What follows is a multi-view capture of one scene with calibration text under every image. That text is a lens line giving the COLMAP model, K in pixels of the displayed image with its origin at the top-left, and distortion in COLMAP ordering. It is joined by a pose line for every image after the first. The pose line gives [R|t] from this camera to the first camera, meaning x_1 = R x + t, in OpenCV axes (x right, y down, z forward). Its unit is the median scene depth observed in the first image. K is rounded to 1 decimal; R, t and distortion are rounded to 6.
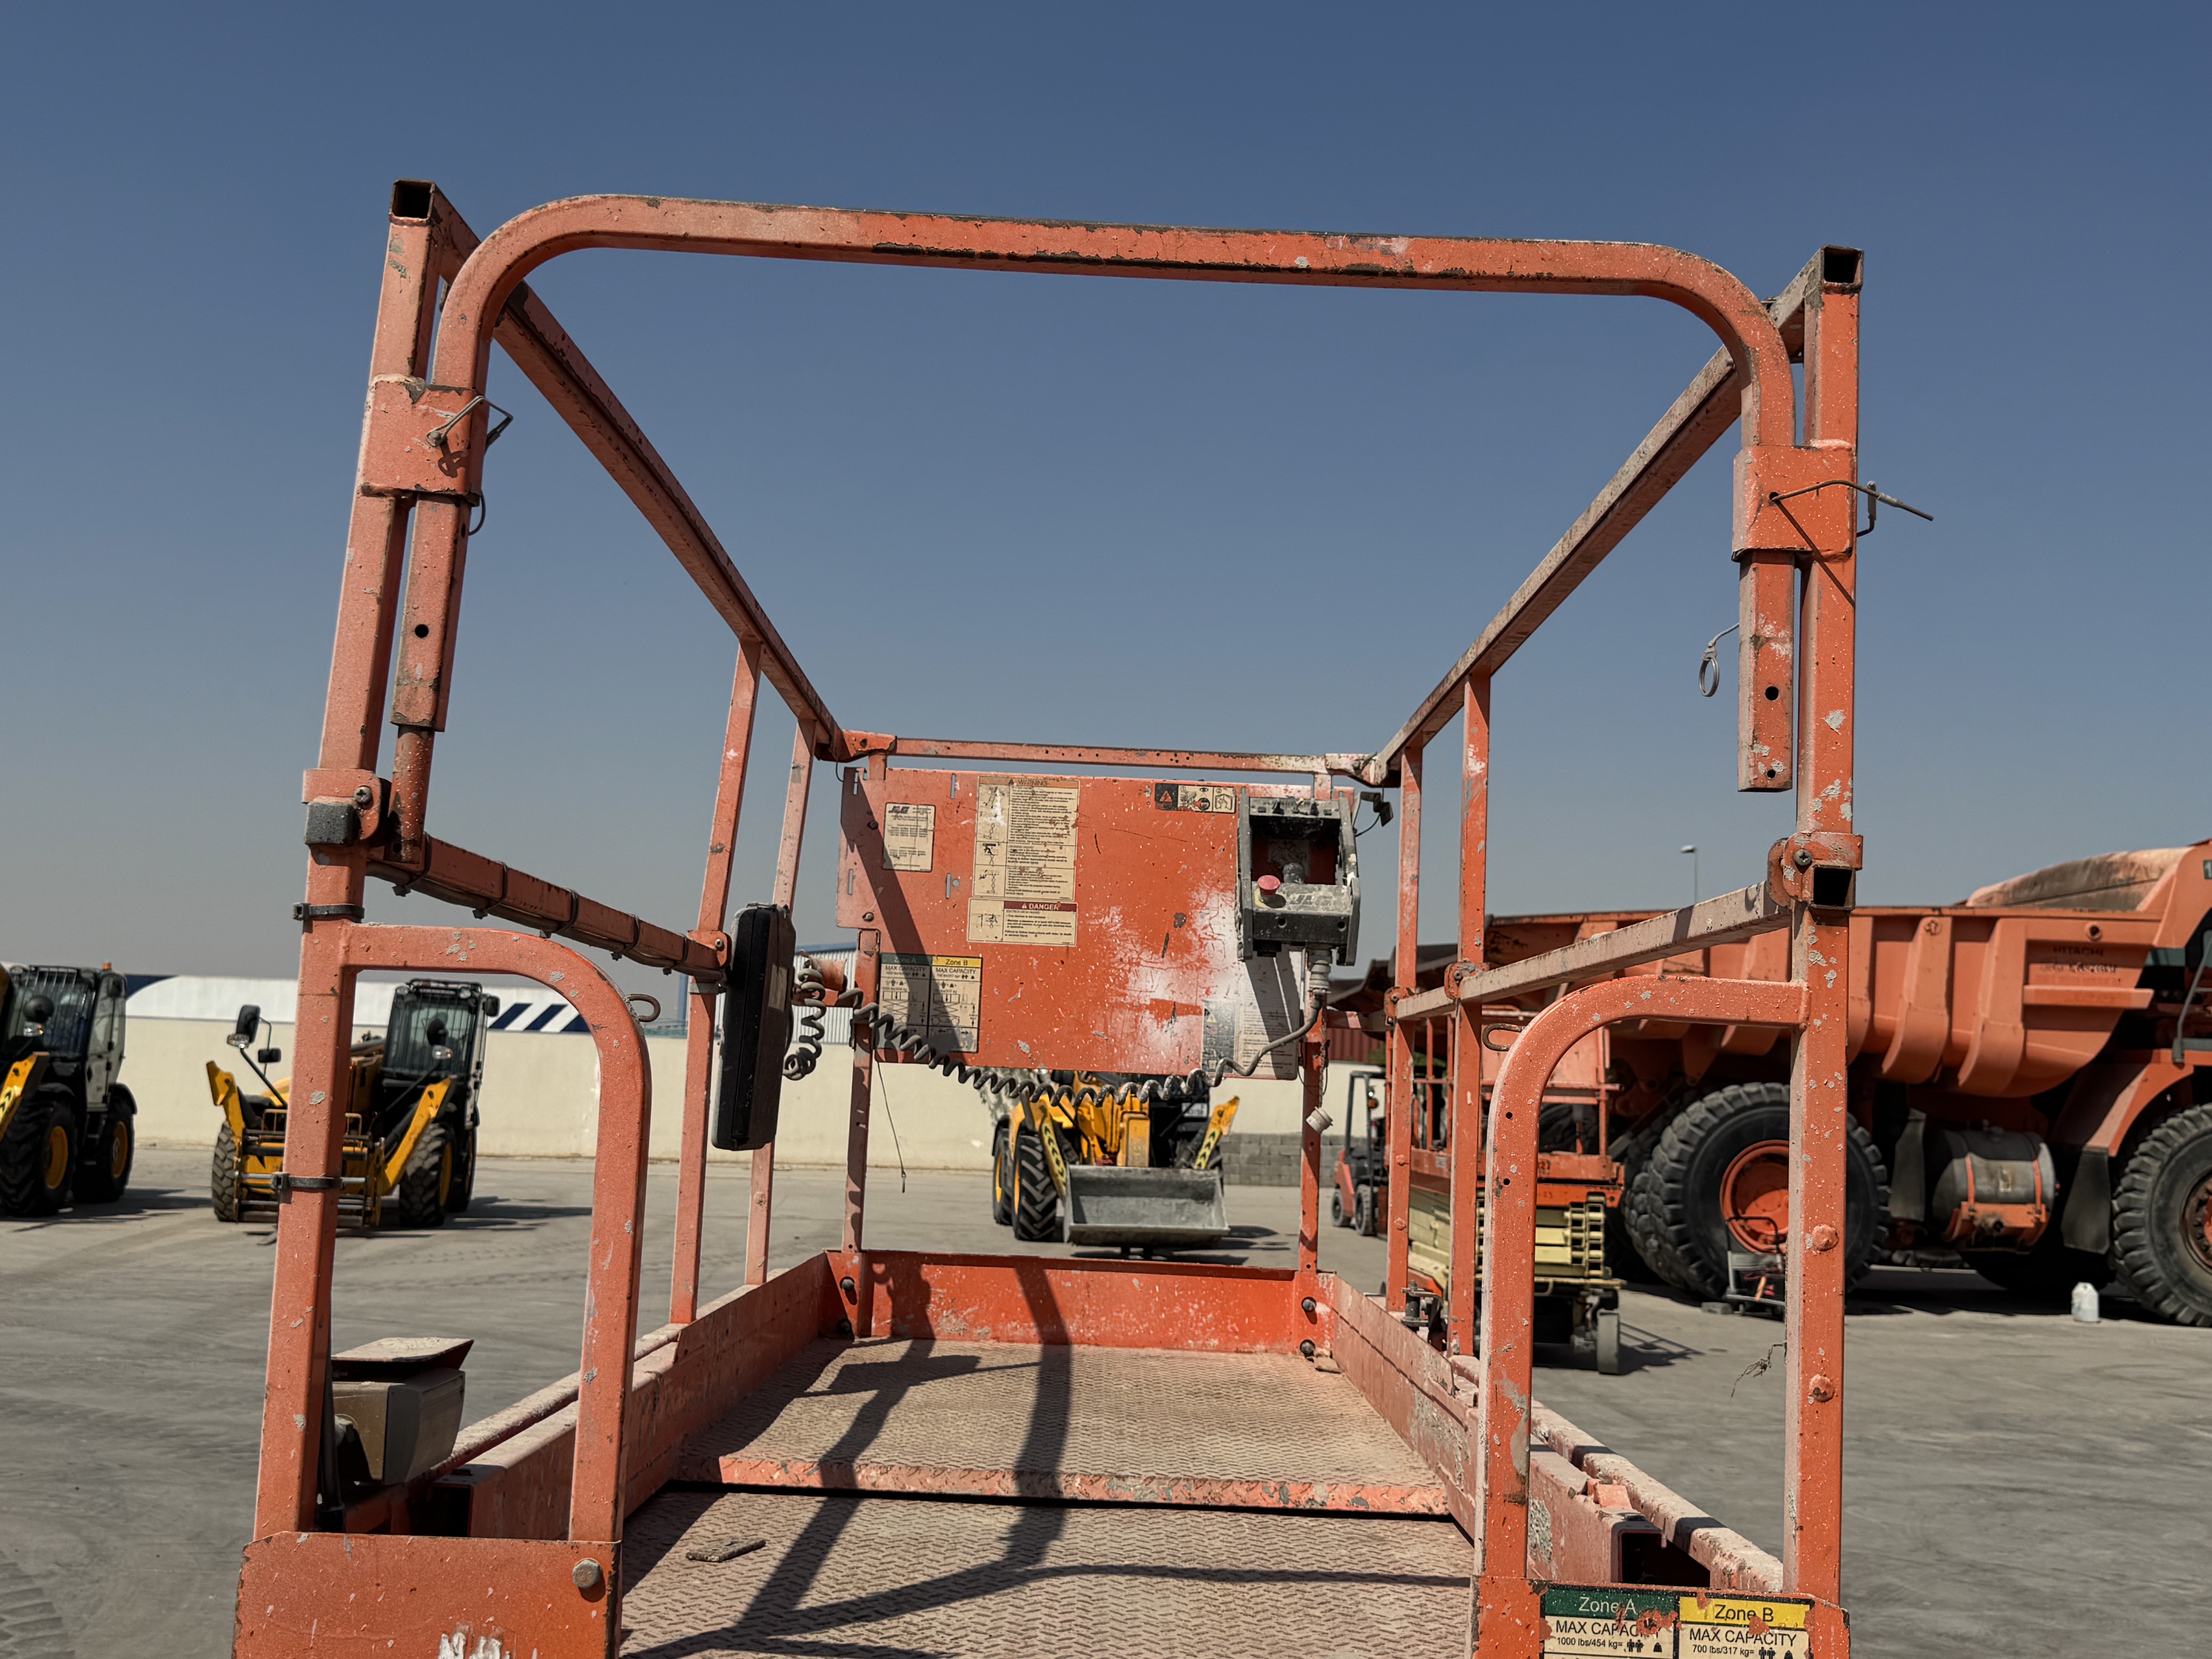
lens RADIAL K [[2190.0, 0, 1107.7], [0, 2190.0, 842.1], [0, 0, 1]] dist [0.187493, -0.444181]
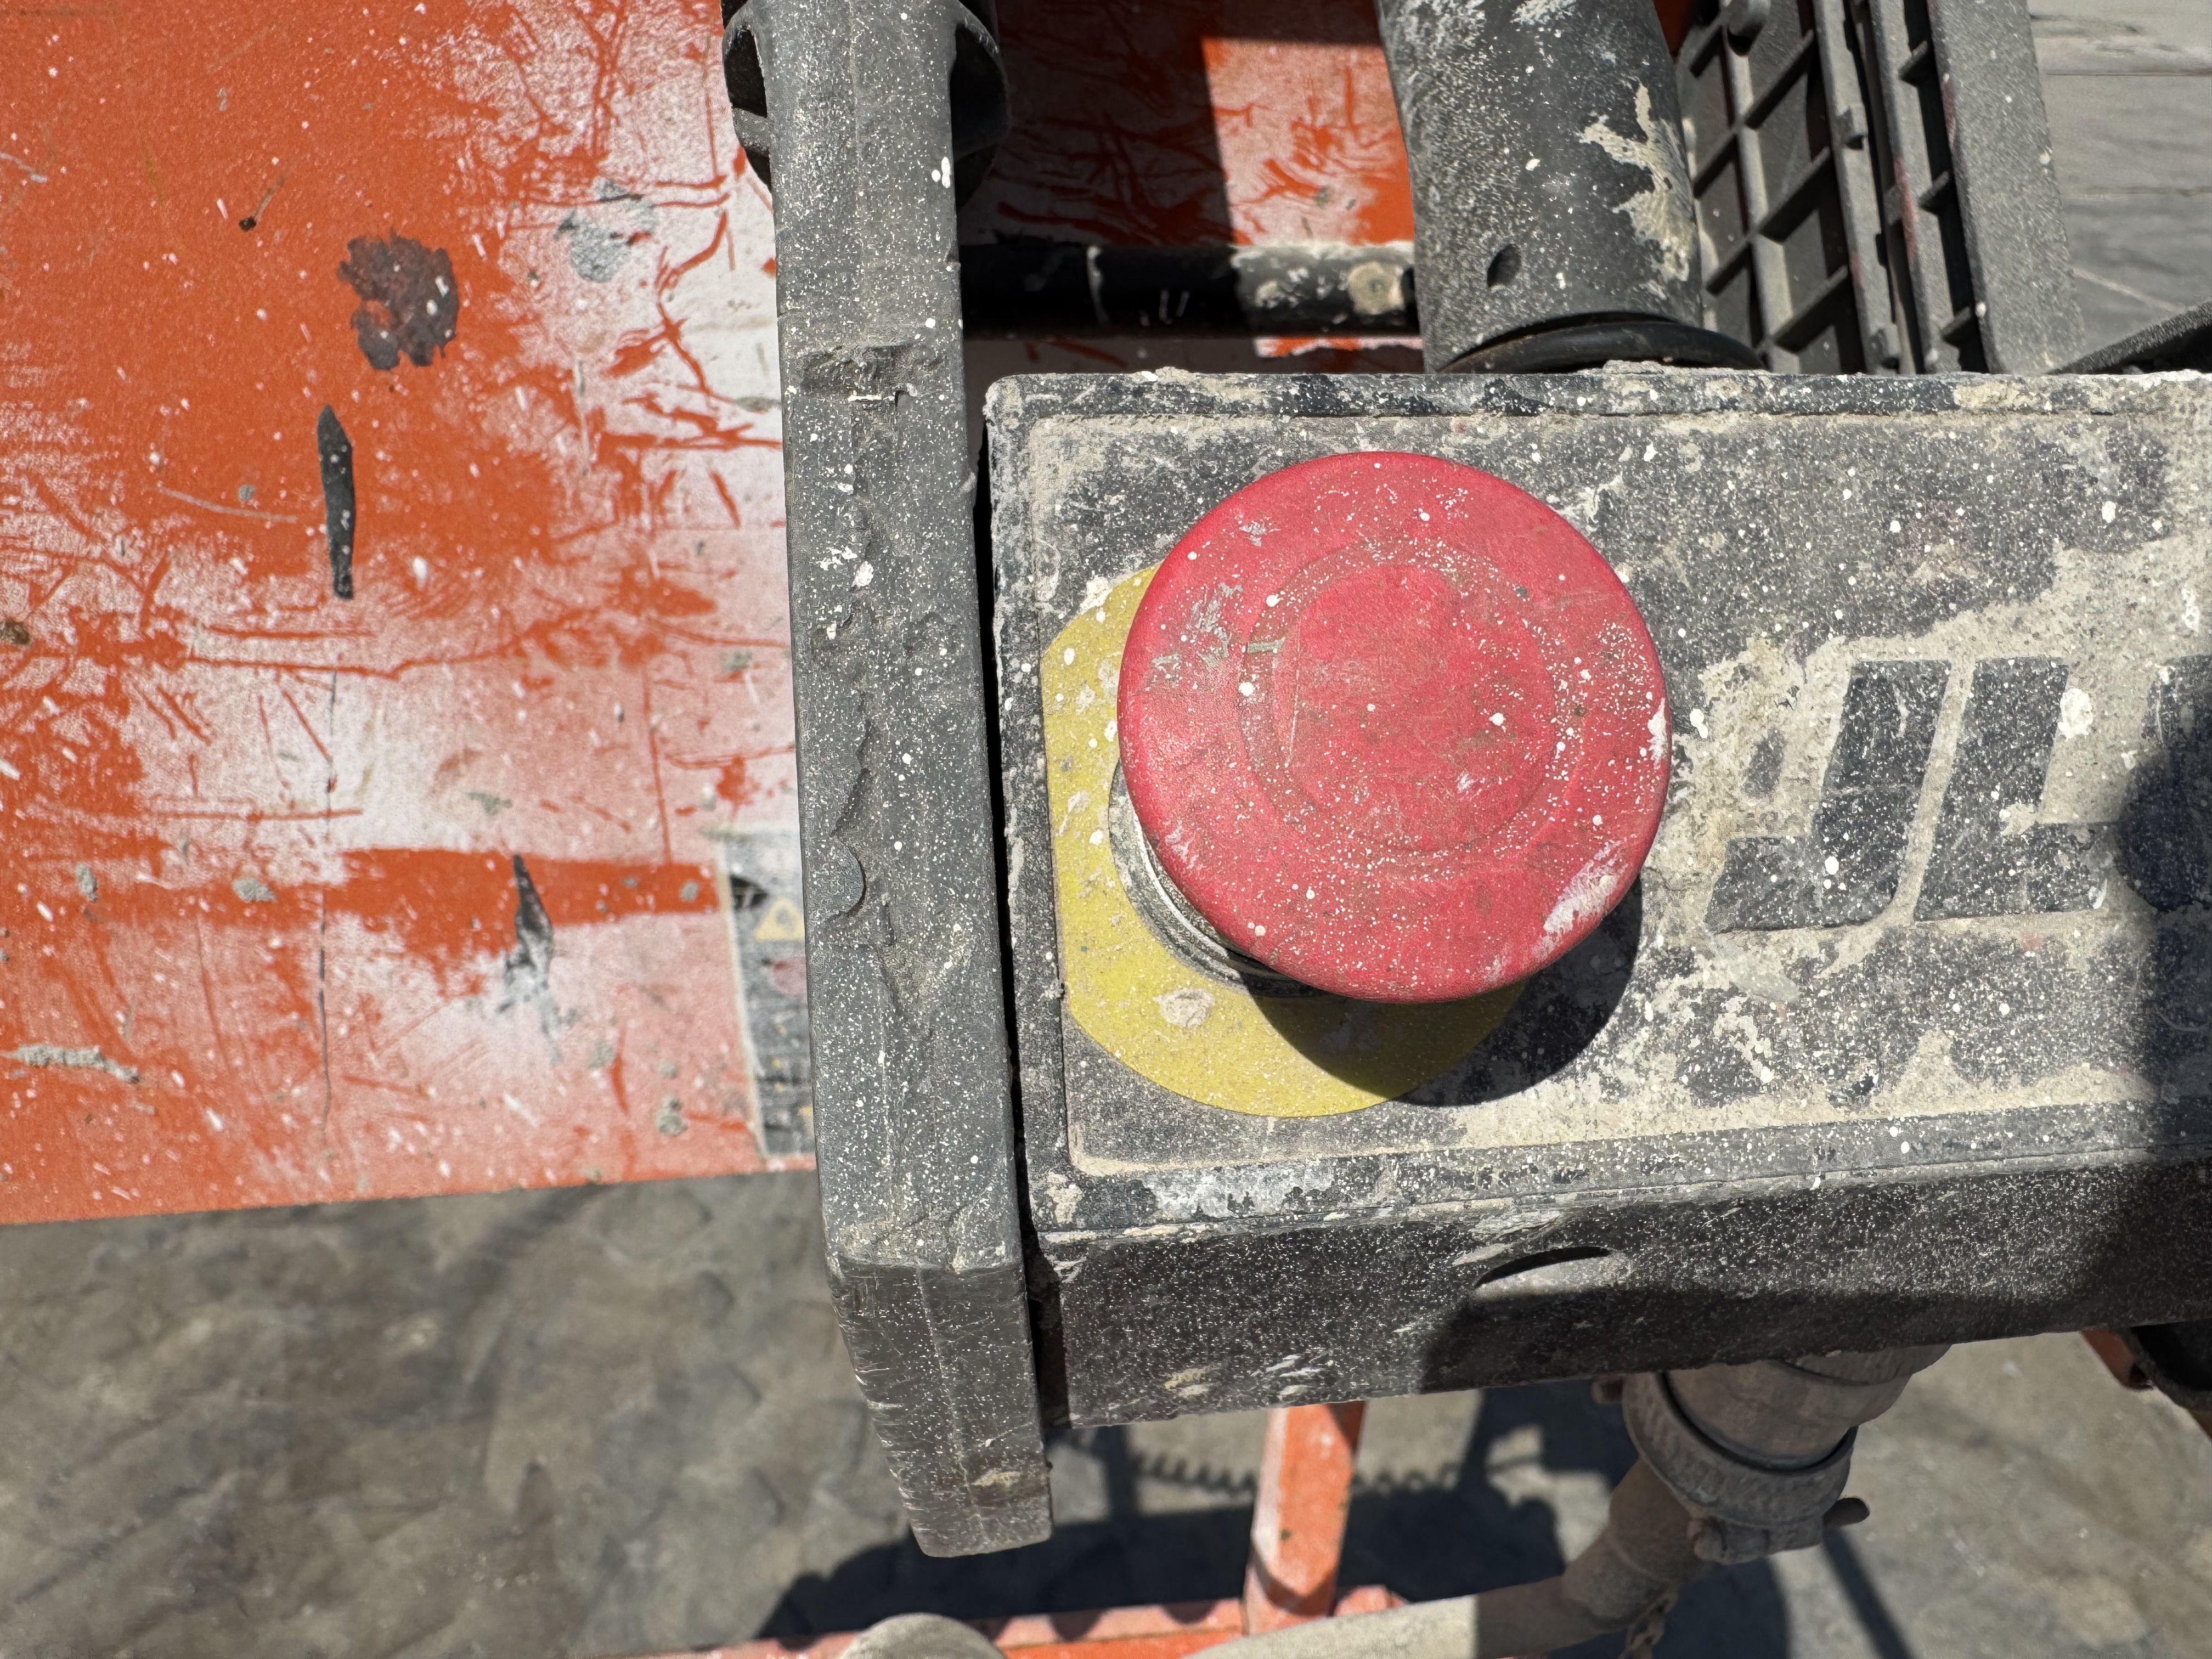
lens RADIAL K [[1606.4, 0, 1142.9], [0, 1606.4, 852.3], [0, 0, 1]] dist [-0.011791, 0.000775]
pose [[0.991408, -0.078972, 0.104276, 0.061248], [-0.008800, 0.755115, 0.655534, 0.001099], [-0.130509, -0.650819, 0.747932, 0.913523]]
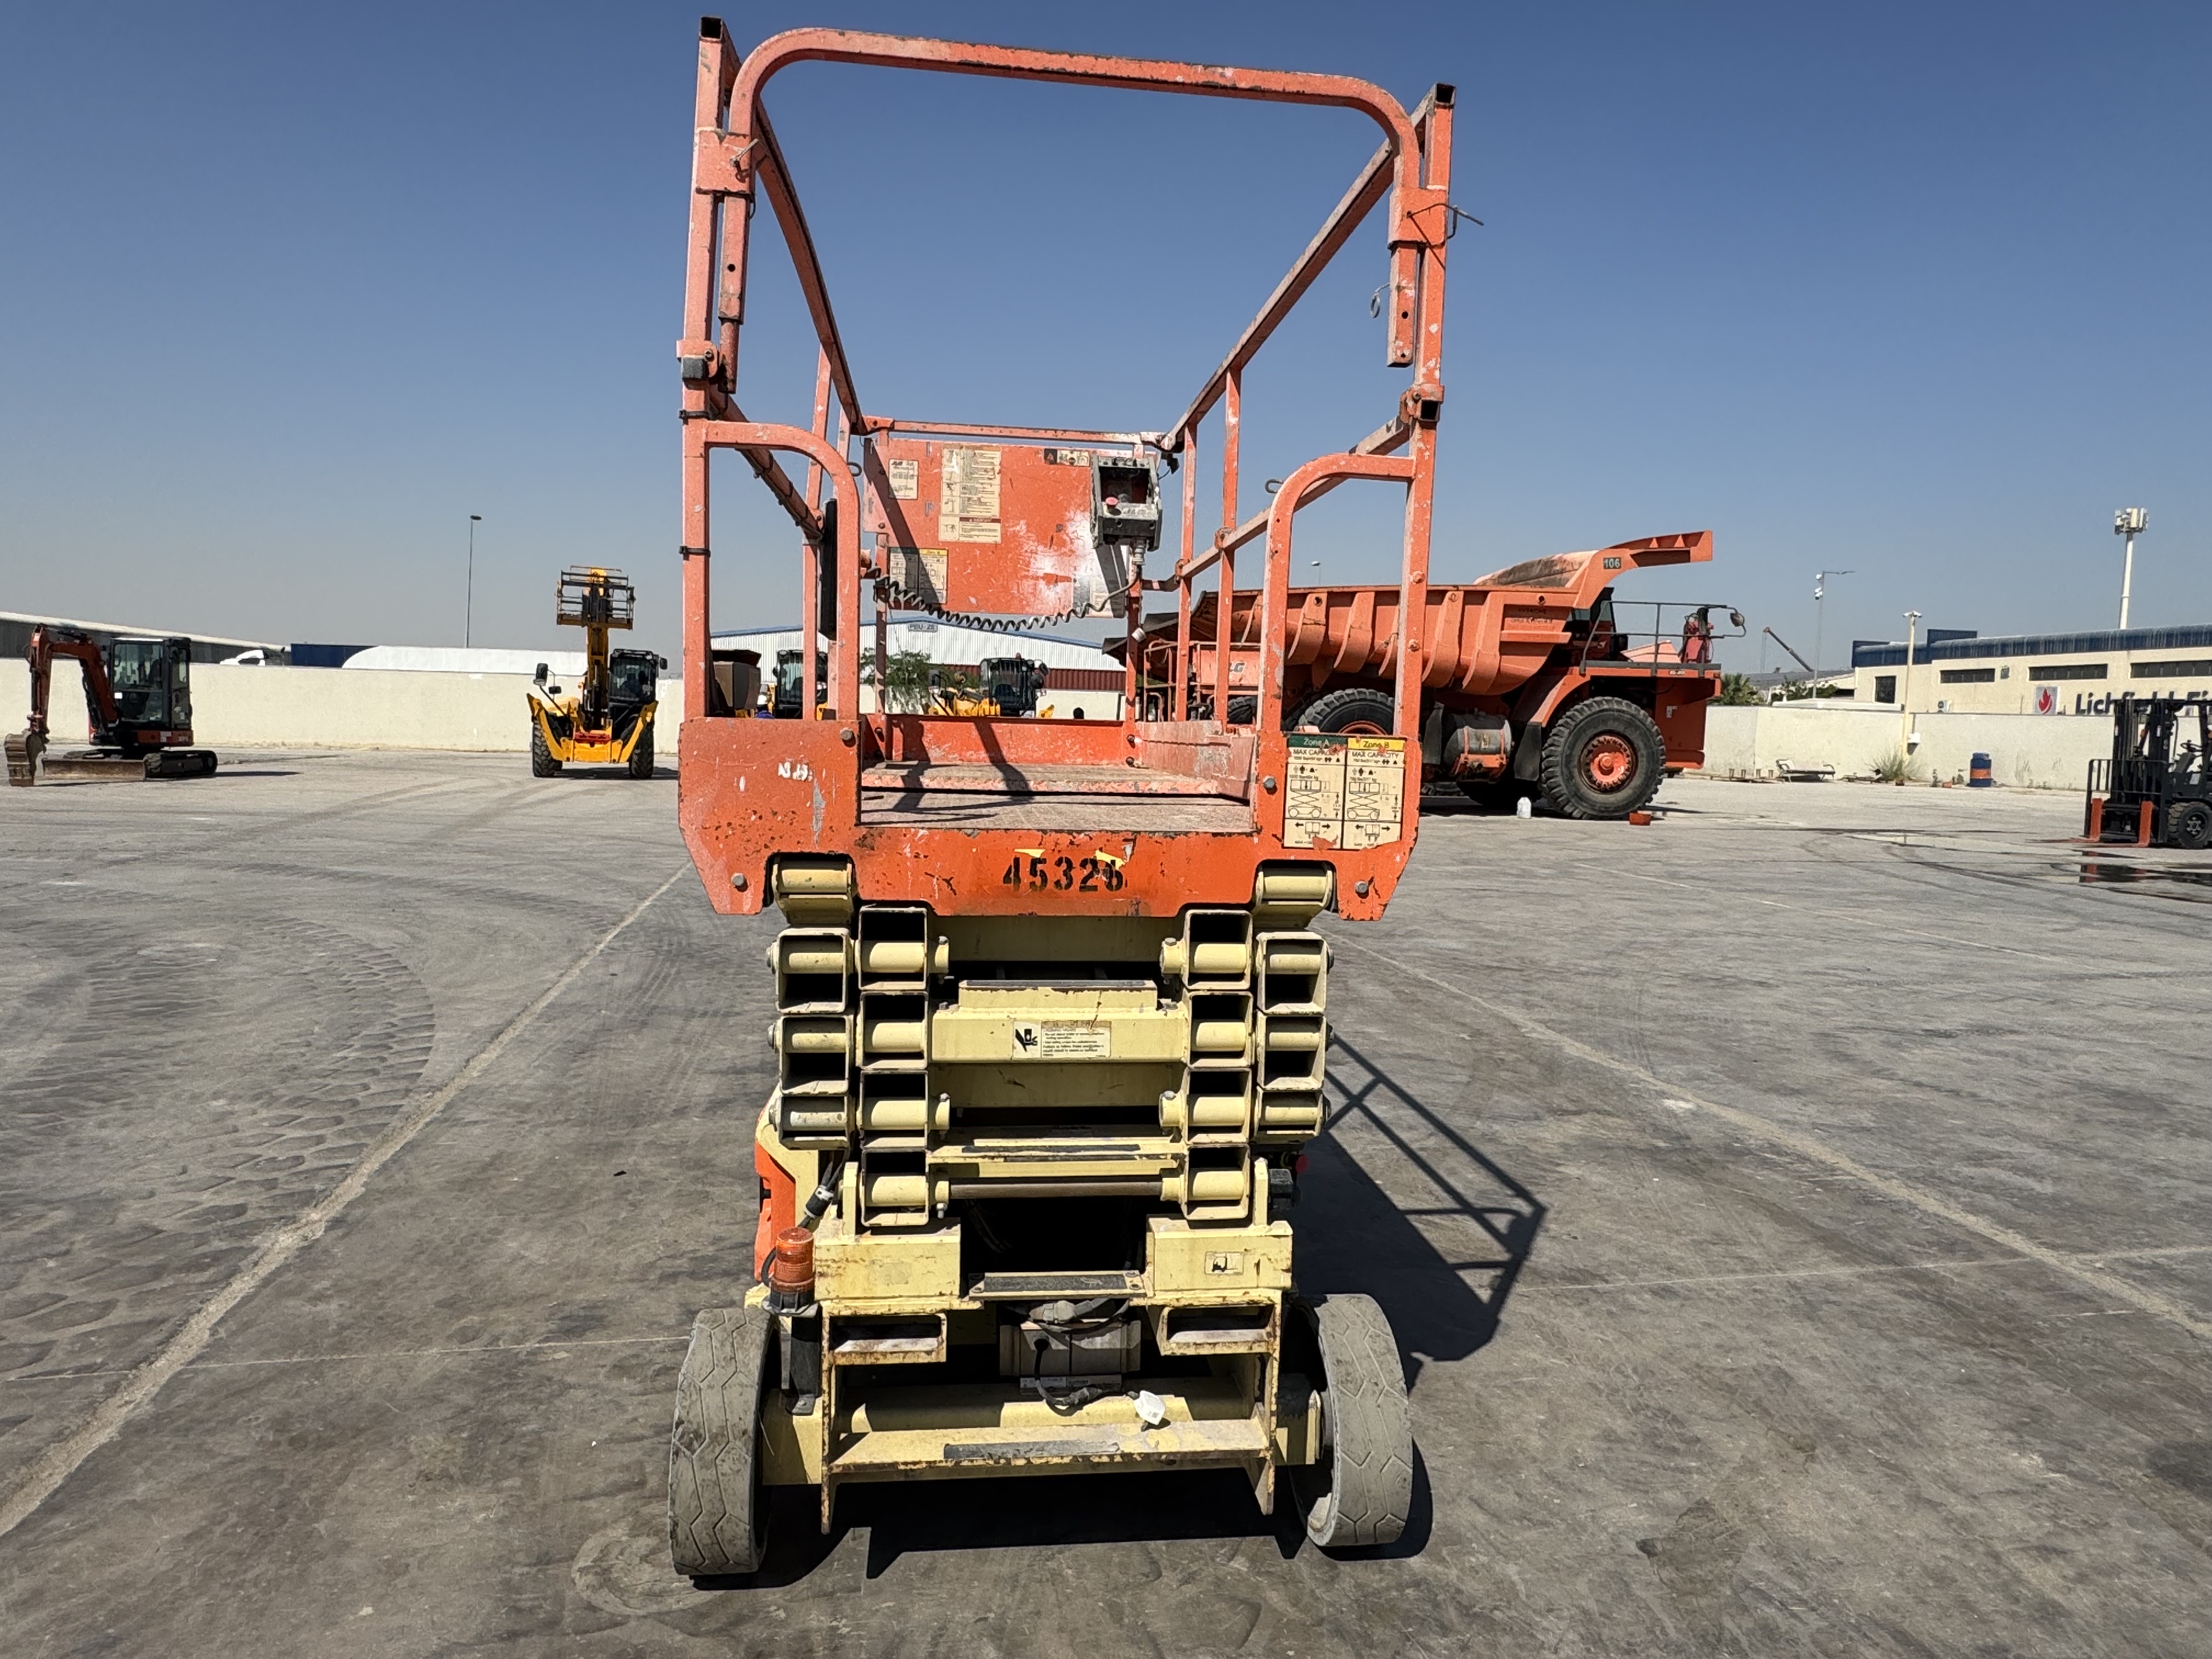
lens RADIAL K [[1339.3, 0, 1109.4], [0, 1339.3, 828.9], [0, 0, 1]] dist [-0.005336, 0.003501]
pose [[0.994226, -0.022247, 0.104973, -0.046069], [0.001478, 0.981019, 0.193908, 0.064583], [-0.107294, -0.192633, 0.975387, -0.109593]]
